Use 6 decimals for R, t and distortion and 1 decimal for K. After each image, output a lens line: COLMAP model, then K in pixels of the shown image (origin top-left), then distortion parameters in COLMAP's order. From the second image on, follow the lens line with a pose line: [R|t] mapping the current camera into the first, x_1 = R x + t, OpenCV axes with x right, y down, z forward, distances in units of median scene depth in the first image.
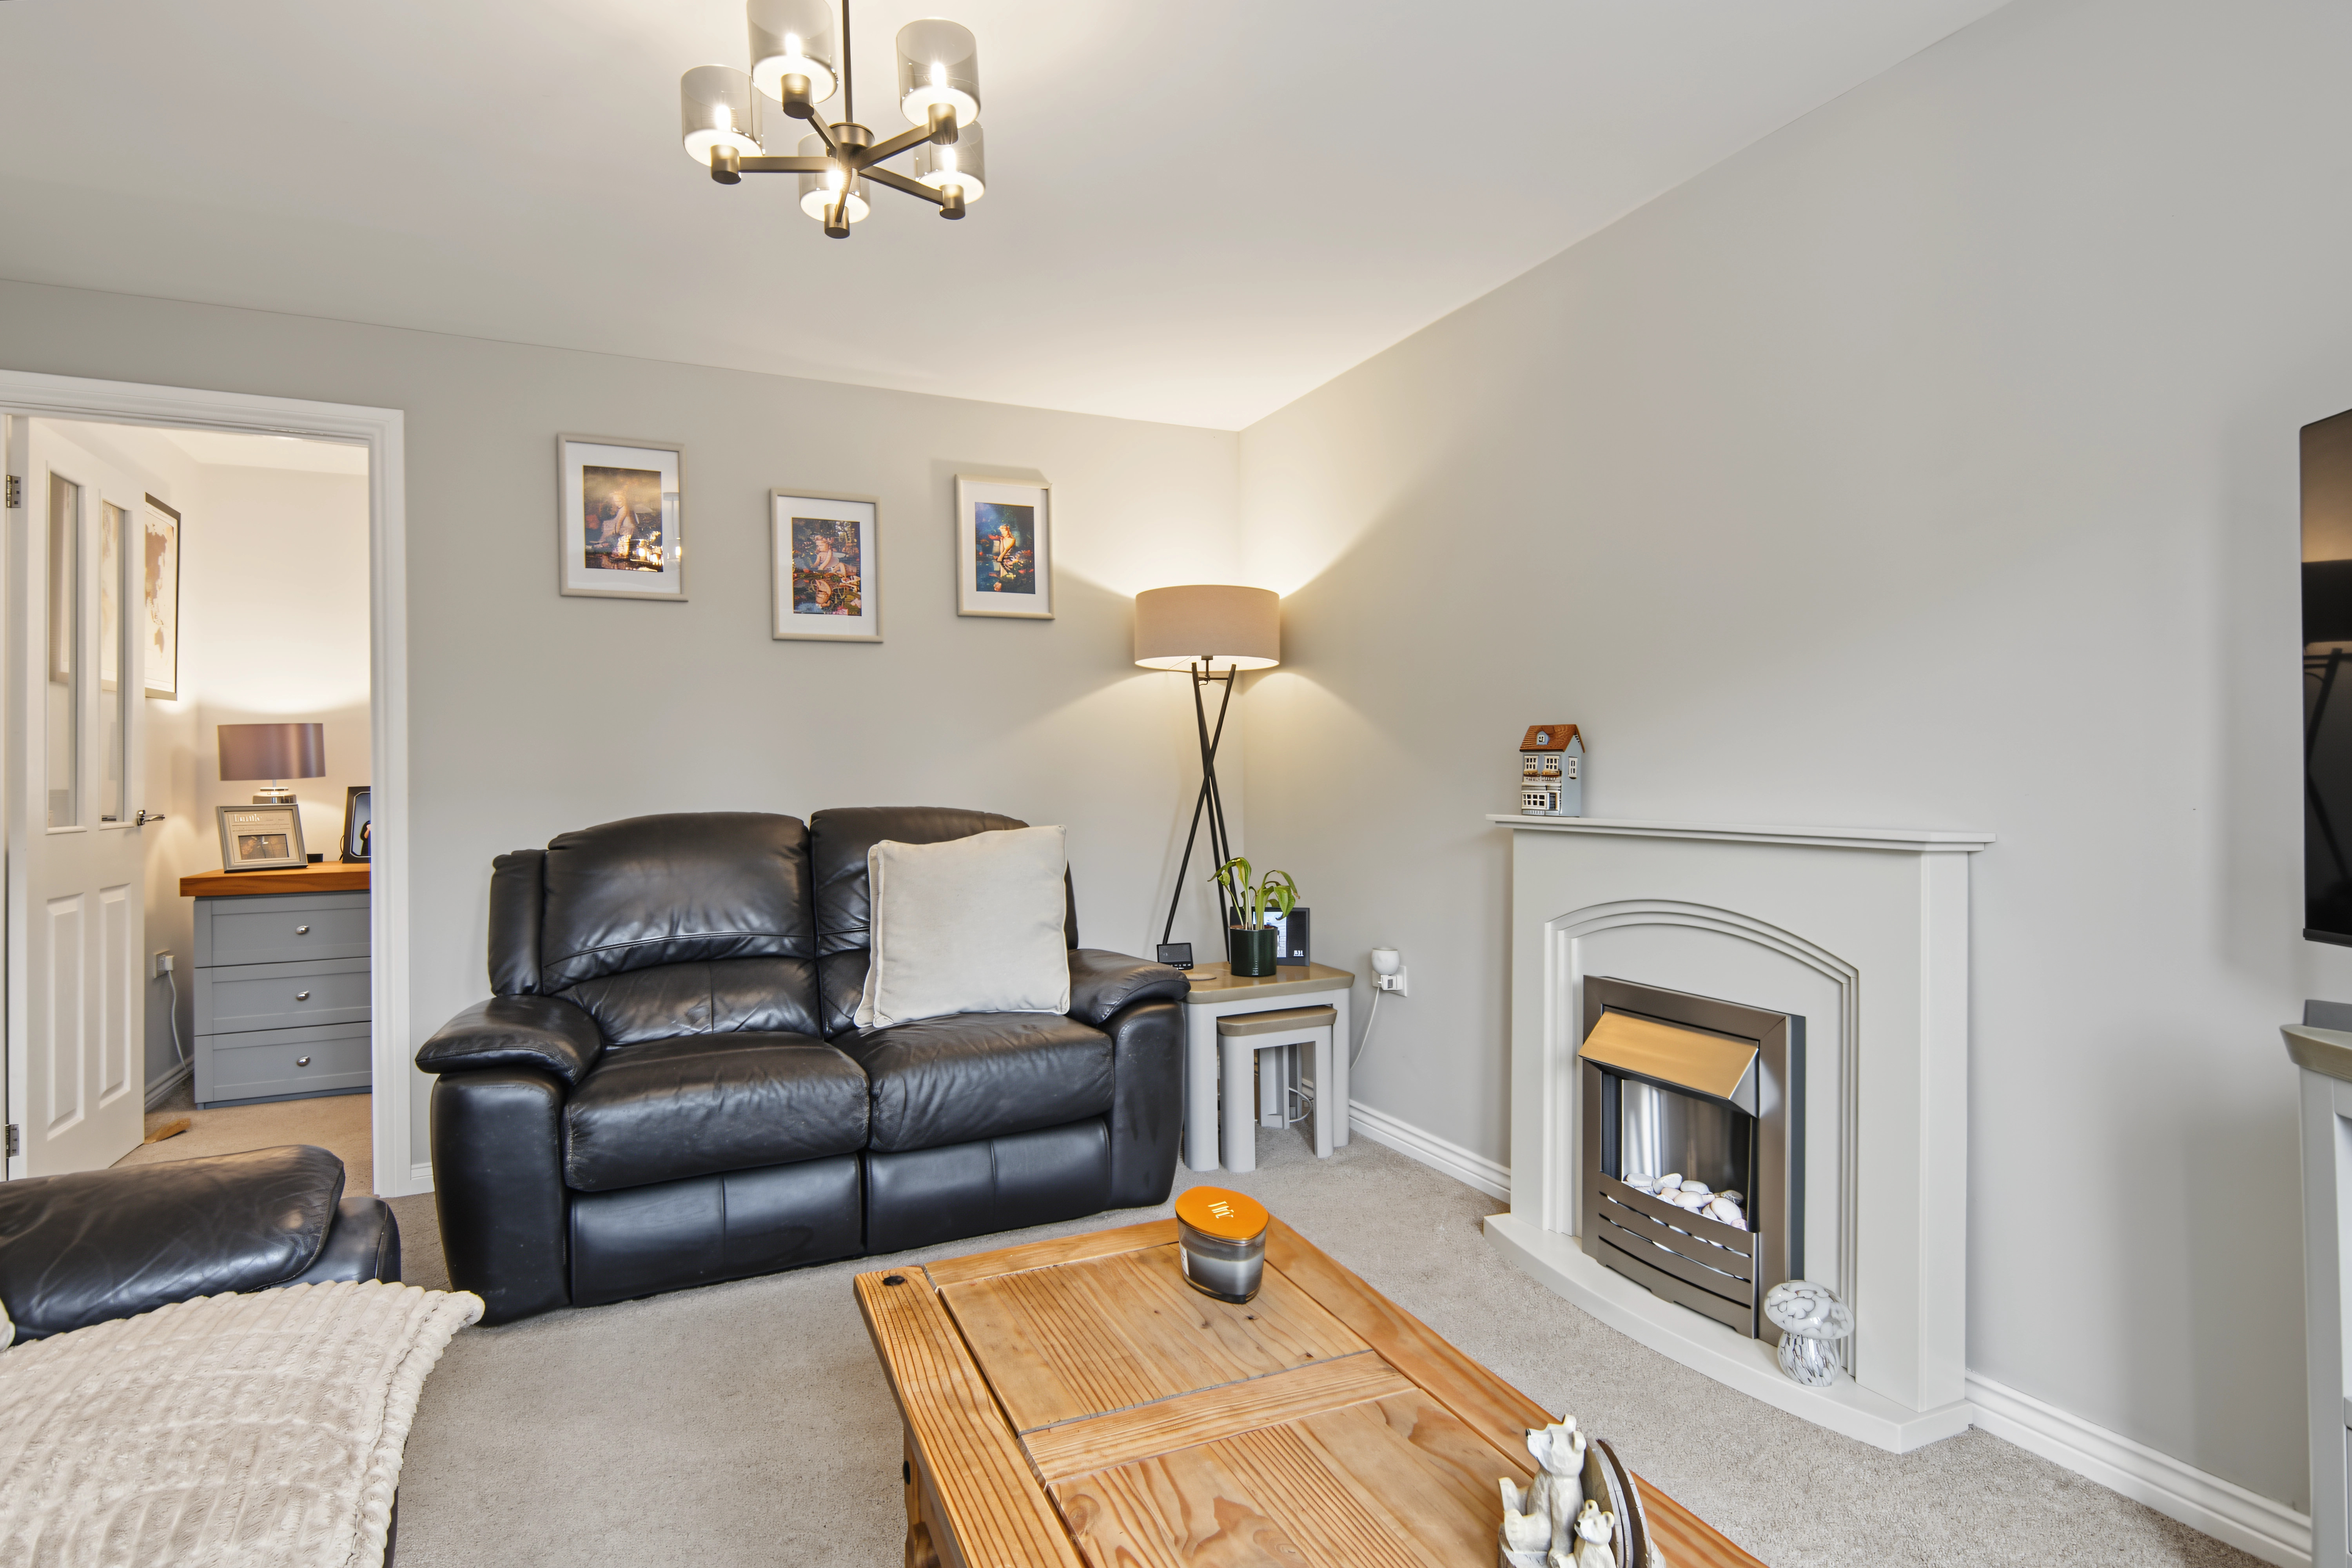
lens RADIAL K [[1161.3, 0, 1150.2], [0, 1161.3, 776.6], [0, 0, 1]] dist [0.036656, -0.024208]
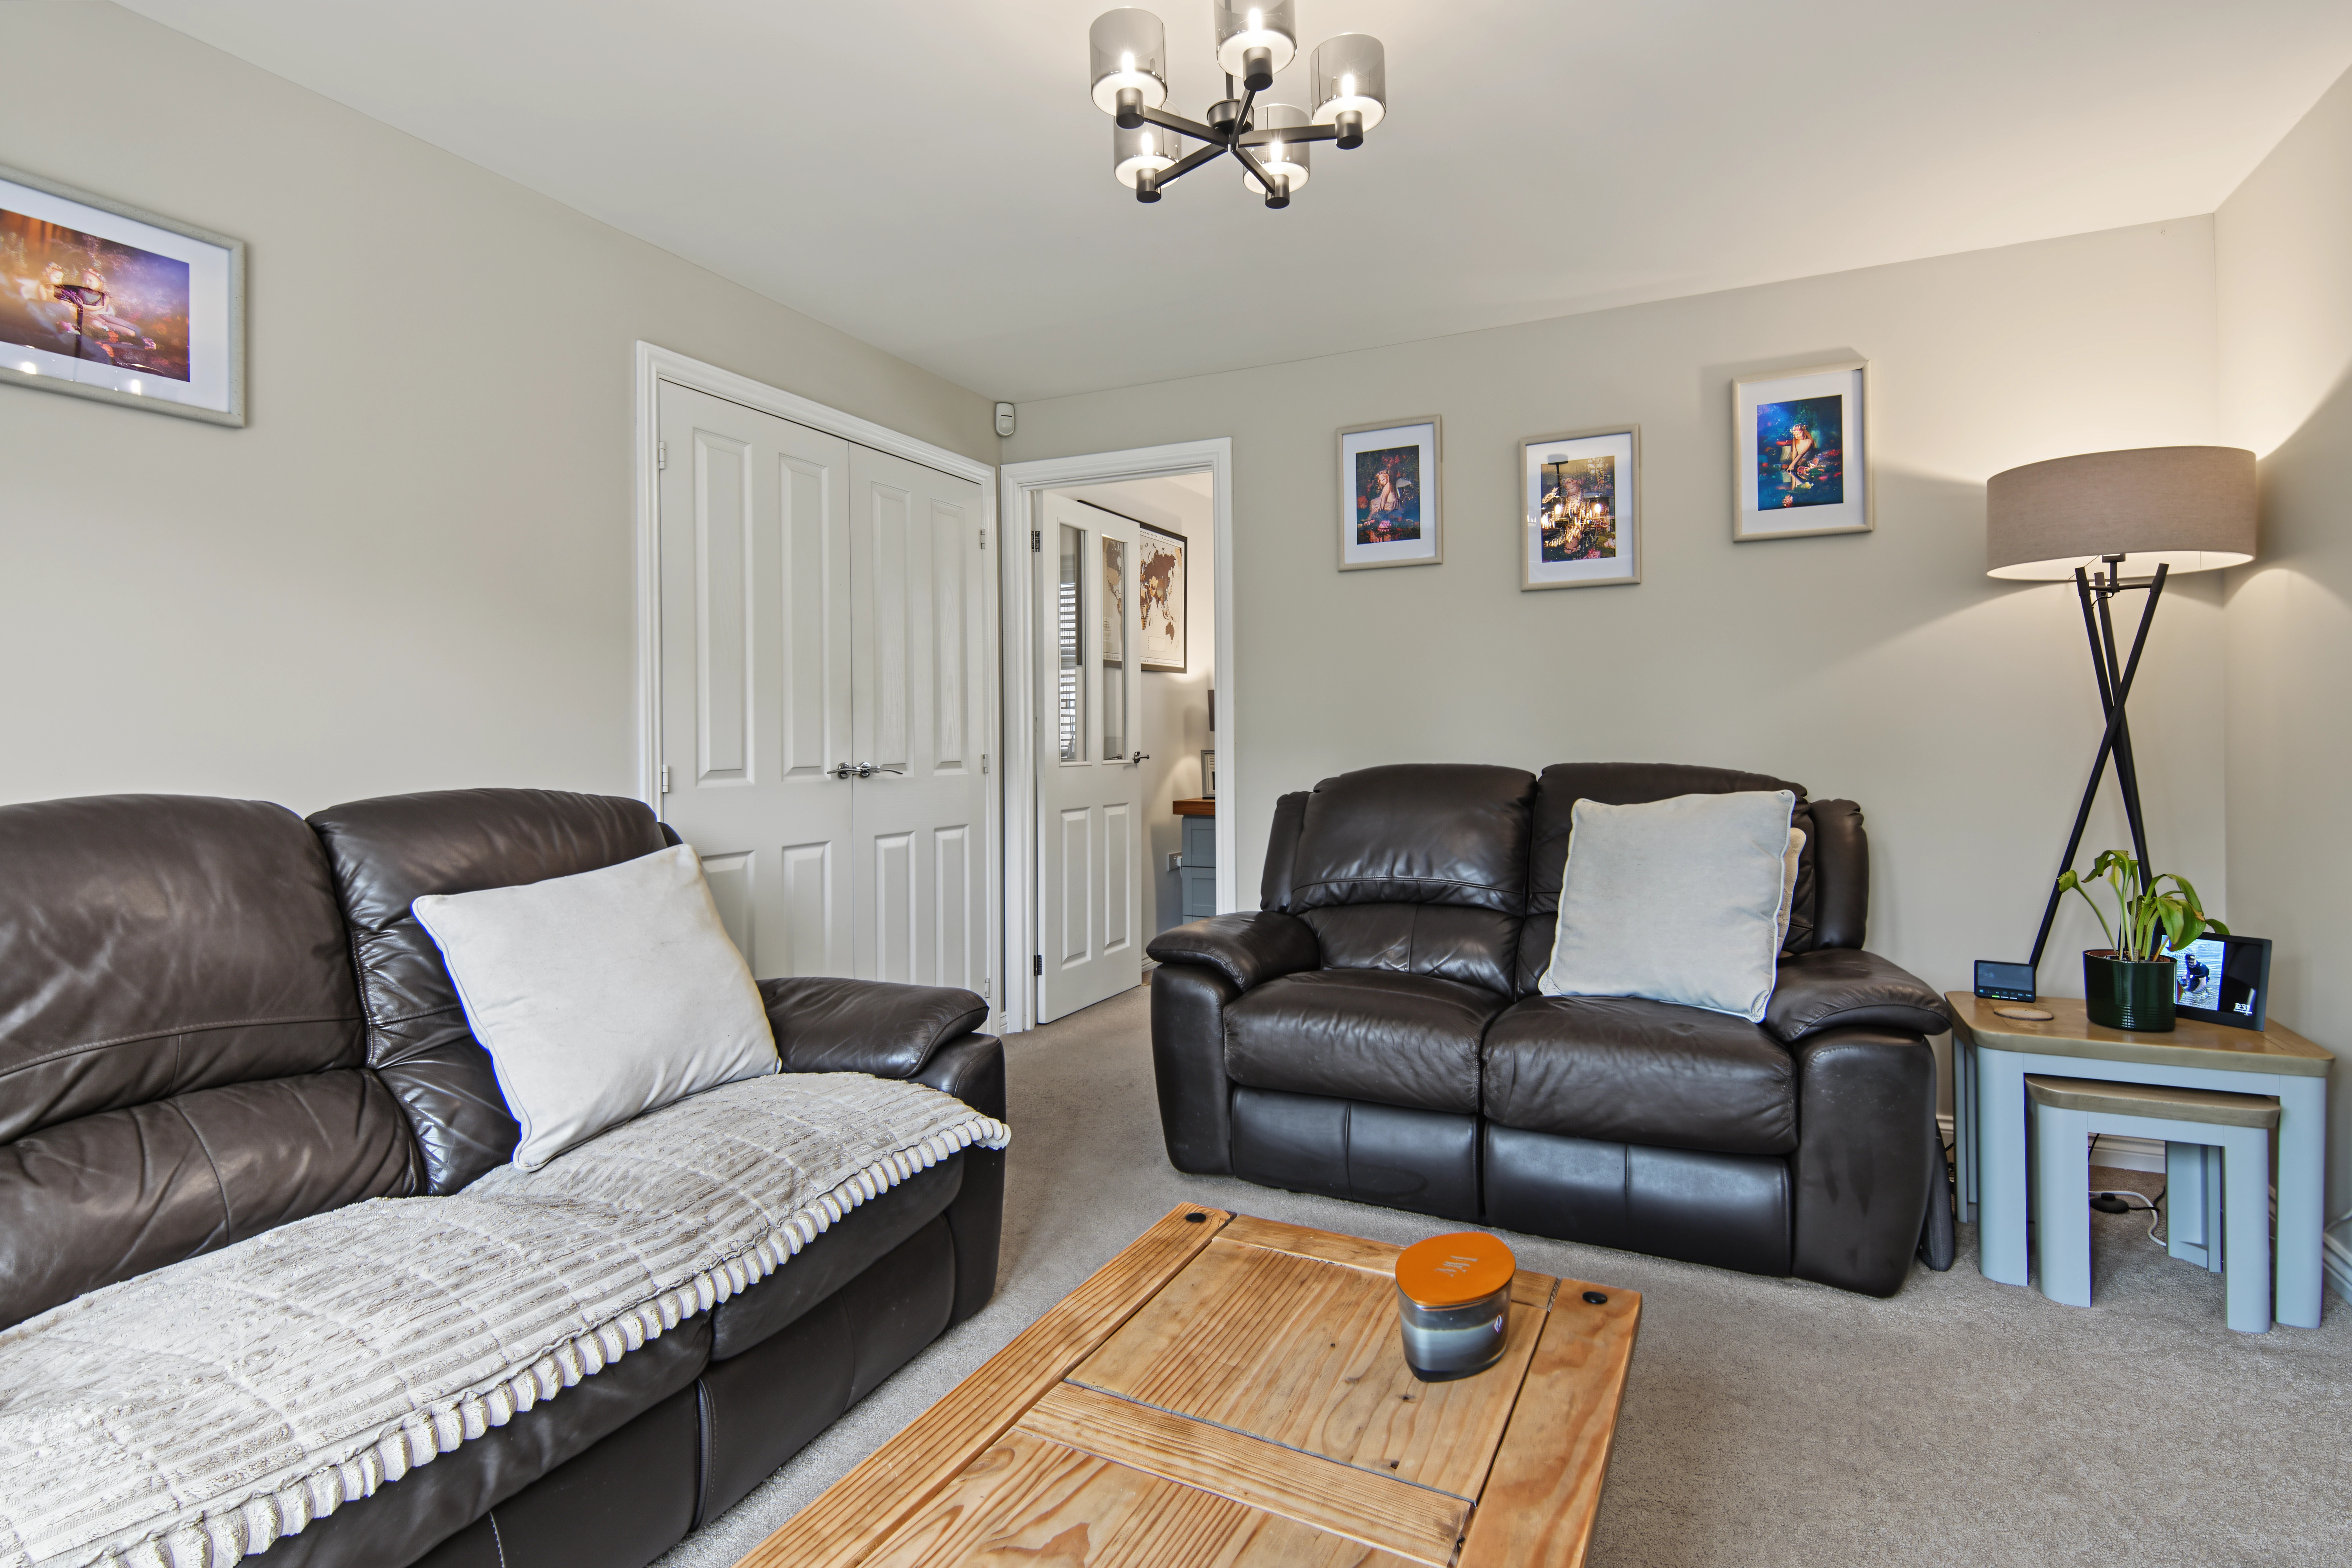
lens RADIAL K [[1146.0, 0, 1186.7], [0, 1146.0, 750.8], [0, 0, 1]] dist [0.032823, -0.023929]
pose [[0.646660, 0.017420, -0.762579, 0.272304], [-0.002665, 0.999785, 0.020579, -0.001610], [0.762774, -0.011275, 0.646567, 0.169220]]
